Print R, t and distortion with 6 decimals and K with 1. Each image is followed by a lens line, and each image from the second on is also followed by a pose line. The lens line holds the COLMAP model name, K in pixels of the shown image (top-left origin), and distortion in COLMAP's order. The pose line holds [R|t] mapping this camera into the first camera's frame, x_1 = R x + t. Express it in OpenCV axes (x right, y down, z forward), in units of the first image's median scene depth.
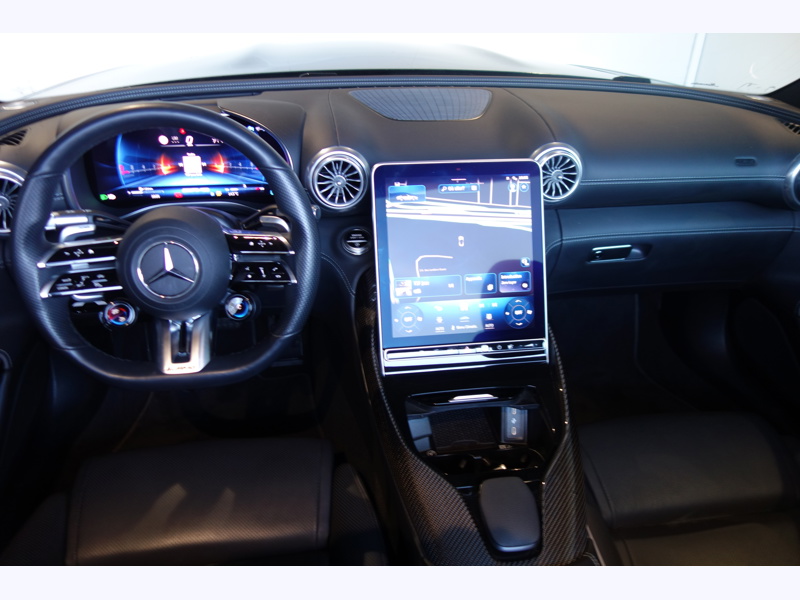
lens RADIAL K [[645.8, 0, 399.2], [0, 645.8, 302.1], [0, 0, 1]] dist [-0.009478, 0.012675]
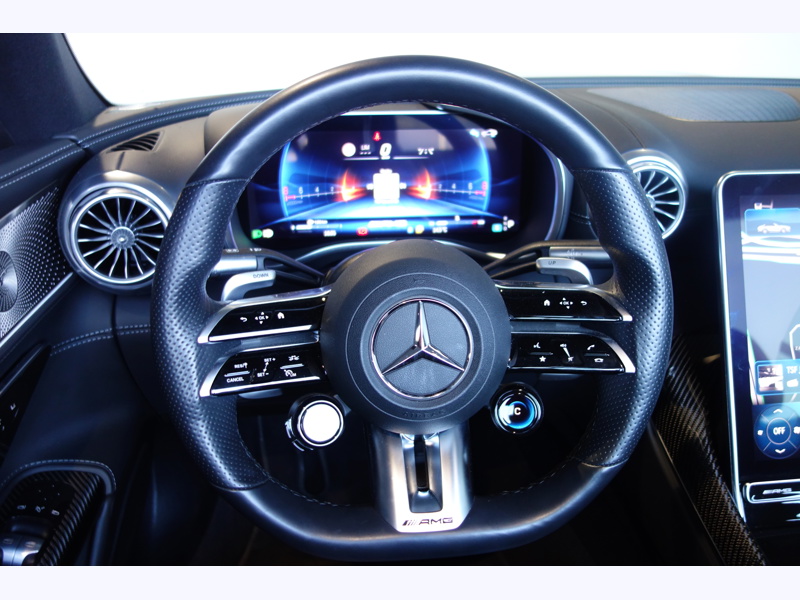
lens RADIAL K [[645.8, 0, 401.5], [0, 645.8, 298.9], [0, 0, 1]] dist [-0.009478, 0.012675]
pose [[0.998380, 0.002843, -0.056833, -0.303990], [-0.008322, 0.995308, -0.096398, -0.034525], [0.056293, 0.096715, 0.993719, 0.386414]]
